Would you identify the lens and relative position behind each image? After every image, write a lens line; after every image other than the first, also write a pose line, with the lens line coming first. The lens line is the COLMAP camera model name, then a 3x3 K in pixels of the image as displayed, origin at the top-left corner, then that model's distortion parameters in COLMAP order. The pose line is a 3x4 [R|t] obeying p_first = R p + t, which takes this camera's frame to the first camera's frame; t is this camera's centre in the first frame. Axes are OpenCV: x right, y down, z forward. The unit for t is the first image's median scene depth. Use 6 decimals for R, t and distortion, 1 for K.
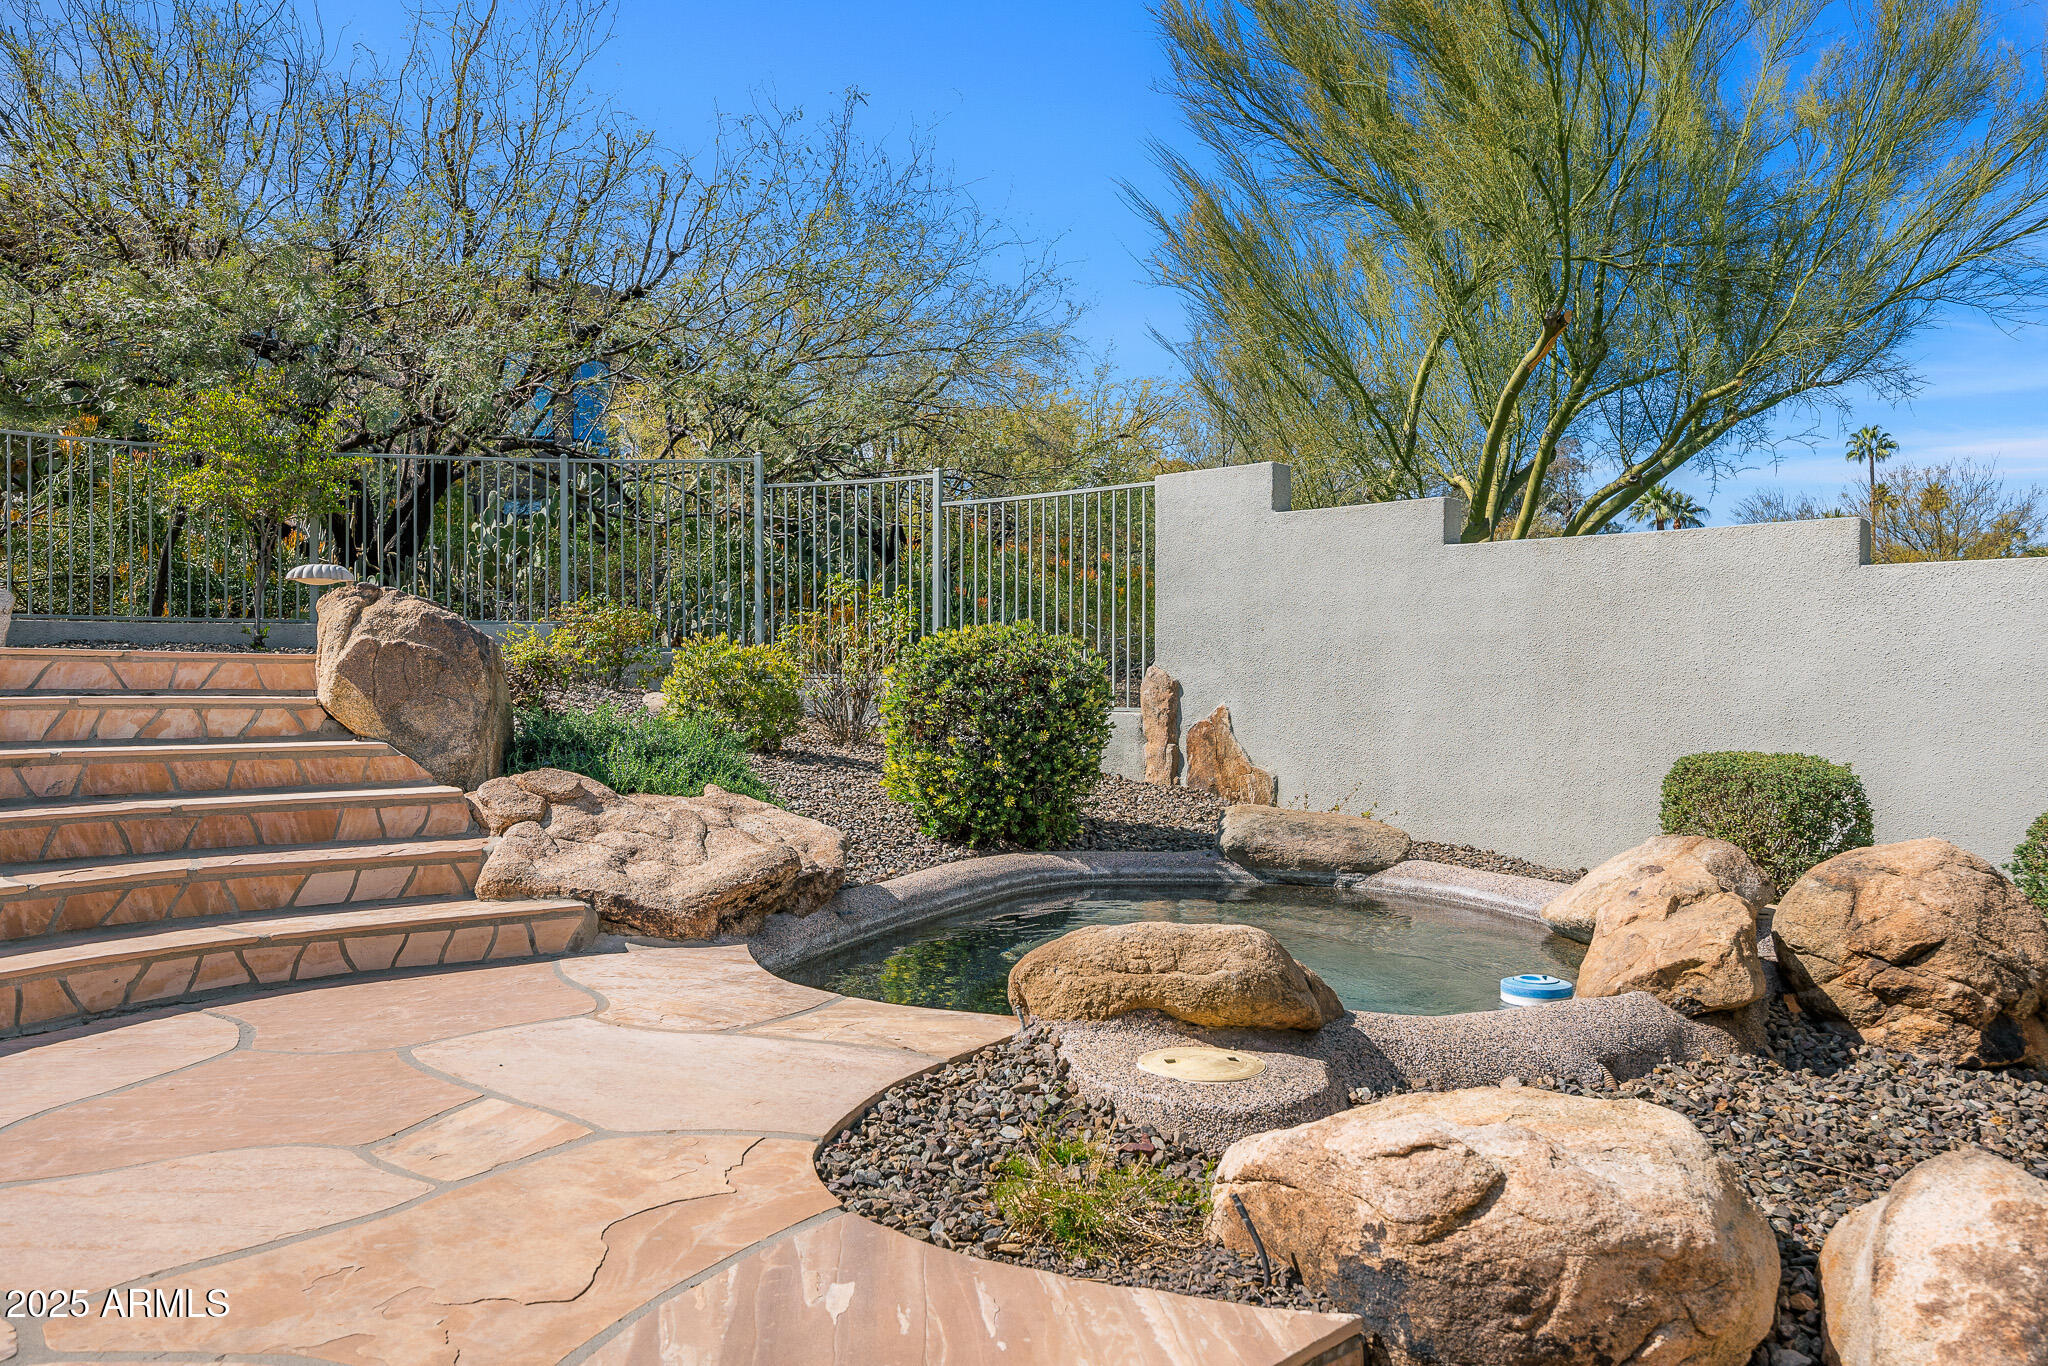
lens RADIAL K [[1397.9, 0, 1030.0], [0, 1397.9, 691.1], [0, 0, 1]] dist [-0.000741, 0.000443]
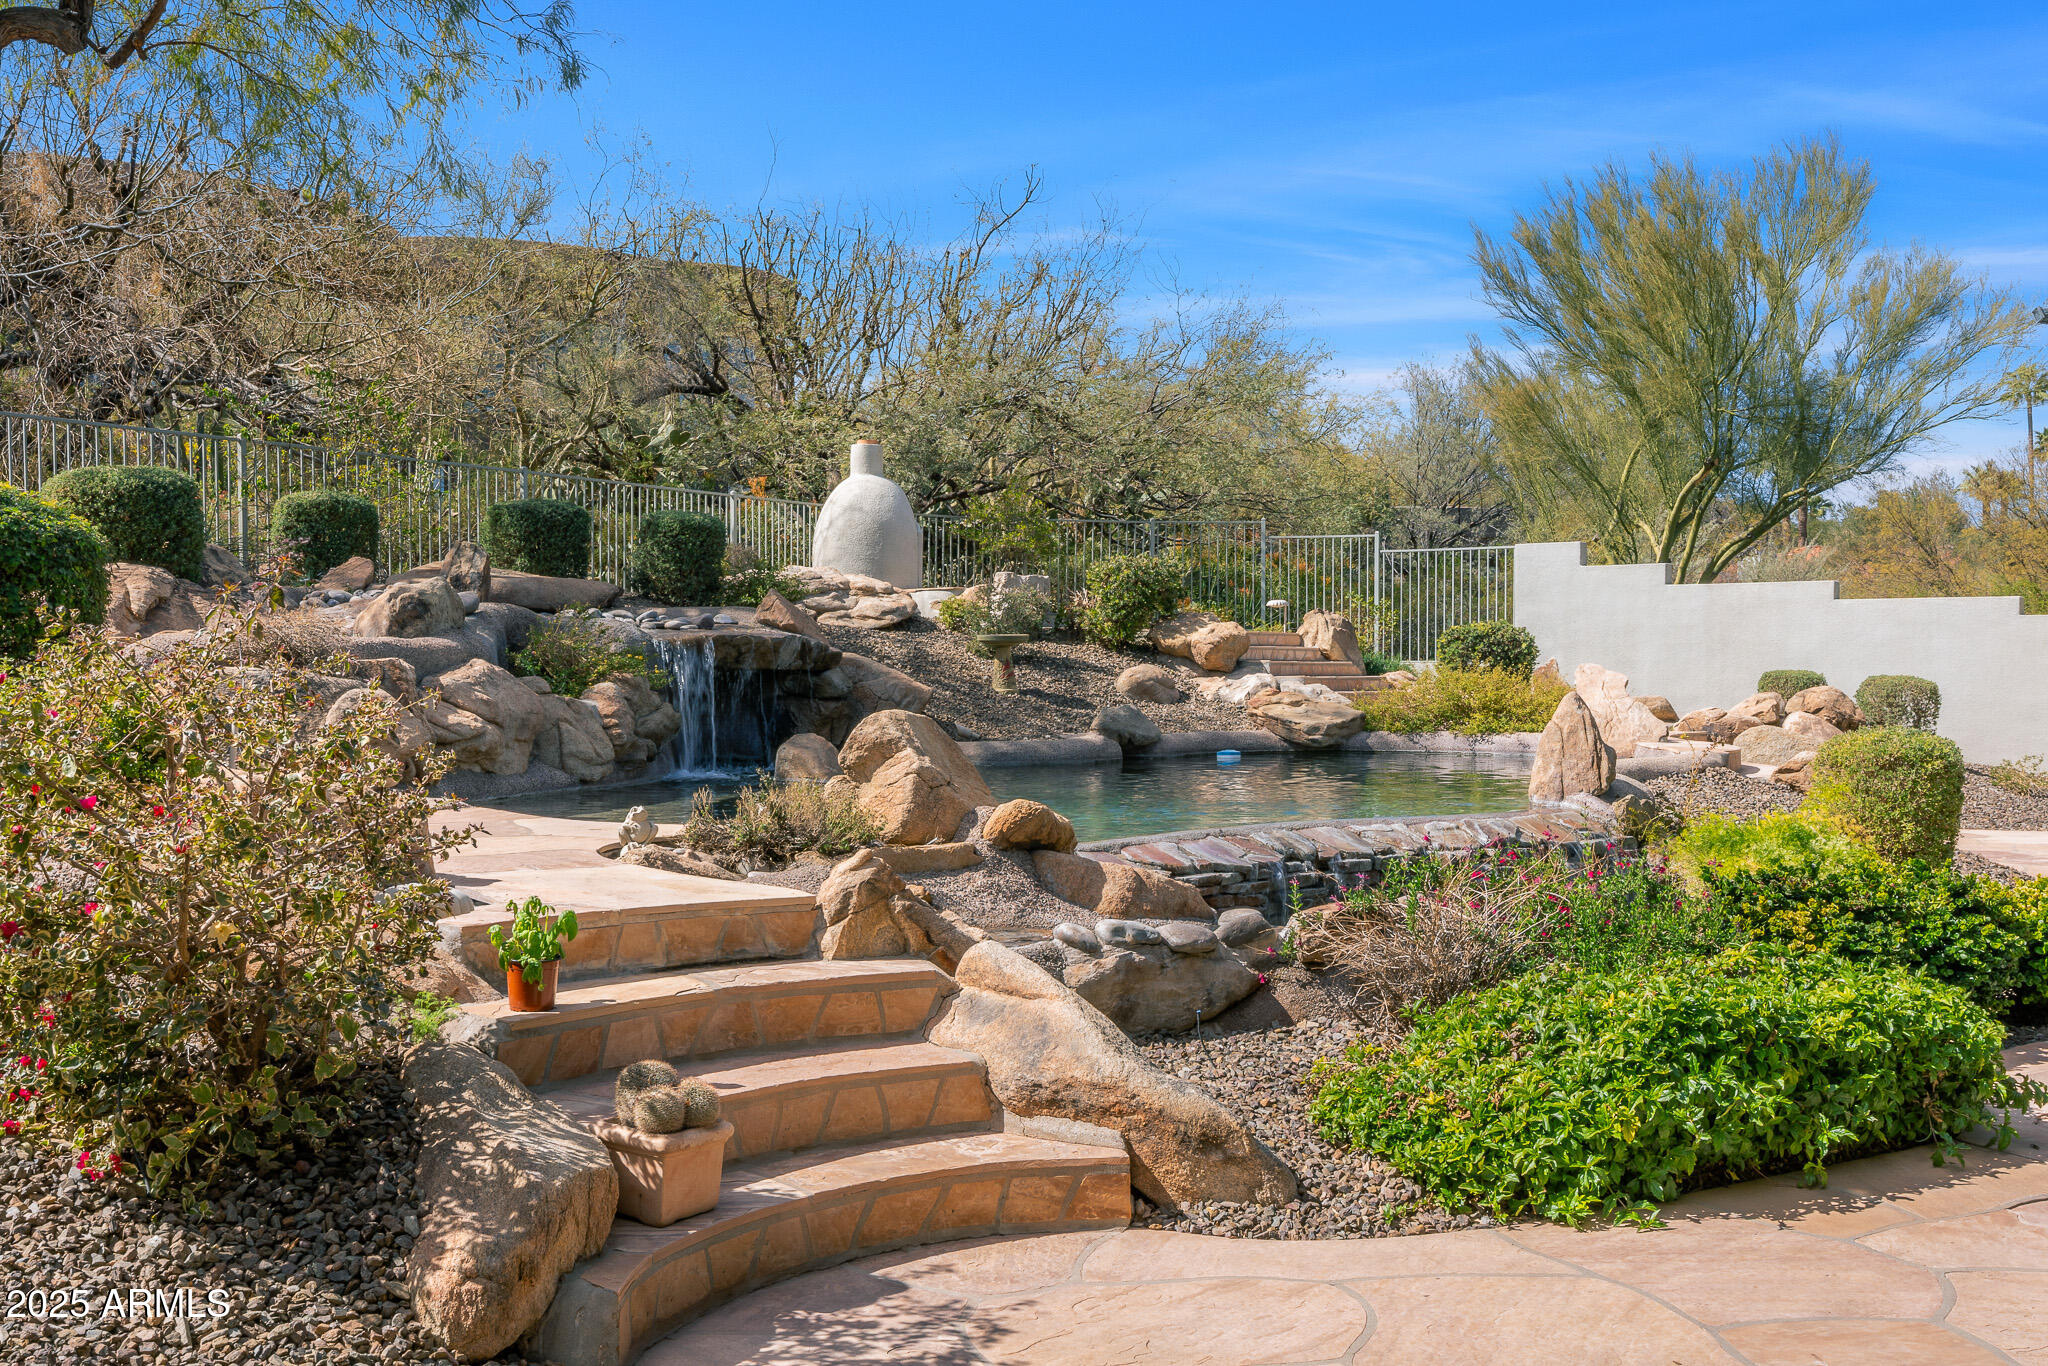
lens RADIAL K [[1936.1, 0, 1024.0], [0, 1936.1, 683.0], [0, 0, 1]] dist [-0.004513, 0.004230]
pose [[0.998870, 0.002435, 0.047464, -0.736648], [-0.002465, 0.999997, 0.000564, 0.044874], [-0.047462, -0.000681, 0.998873, -1.721110]]
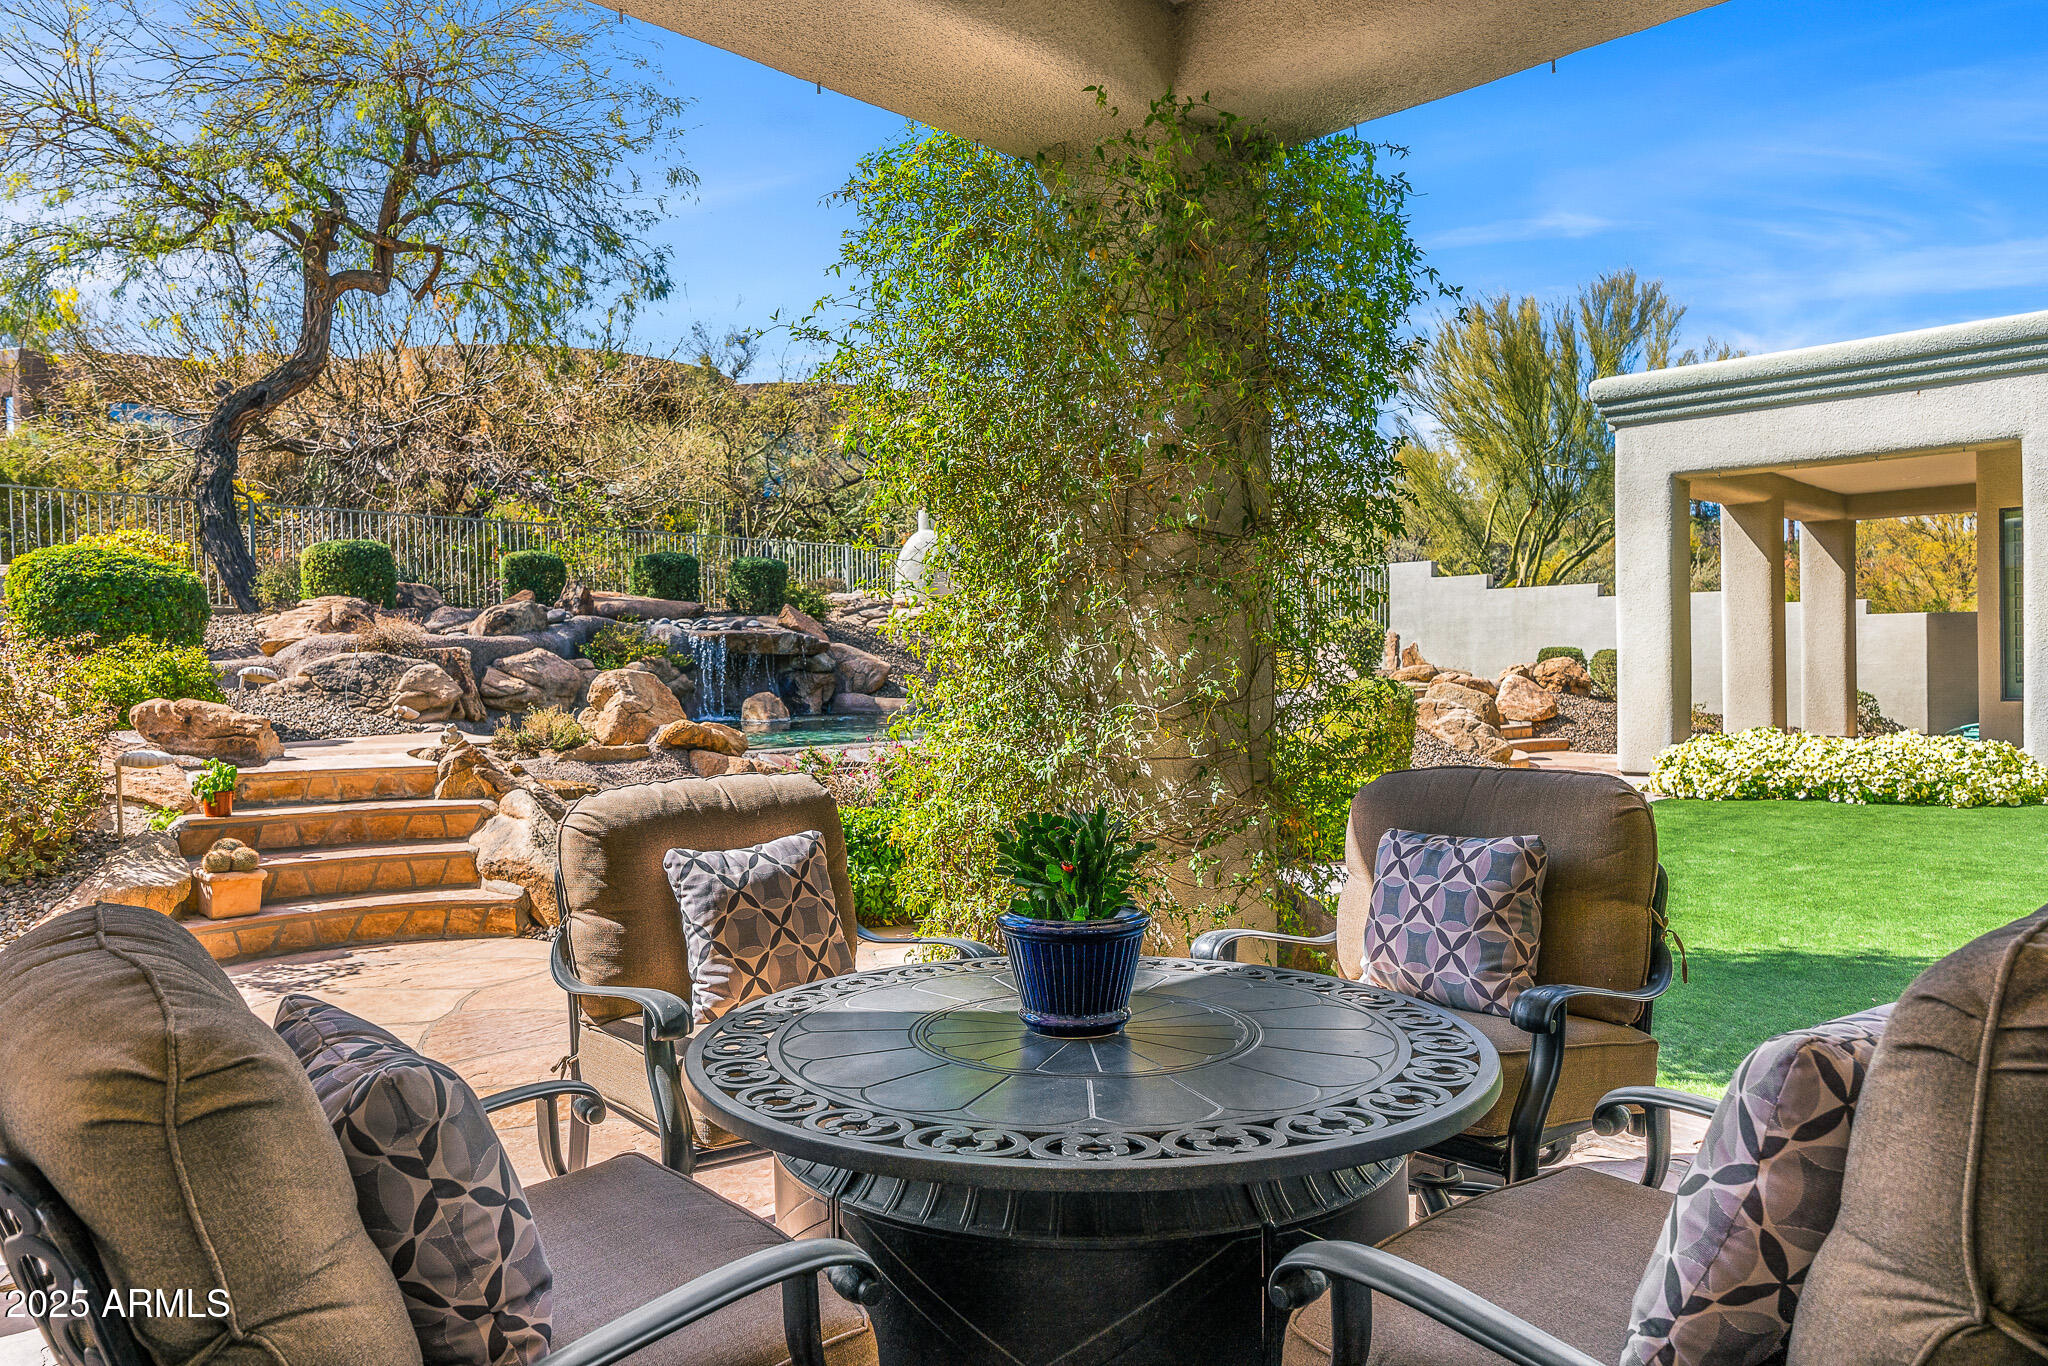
lens RADIAL K [[1339.9, 0, 1024.0], [0, 1339.9, 683.0], [0, 0, 1]] dist [-0.010030, -0.004183]
pose [[0.993040, -0.009616, -0.117385, -0.338649], [0.010664, 0.999909, 0.008303, 0.062081], [0.117294, -0.009497, 0.993052, -1.839572]]
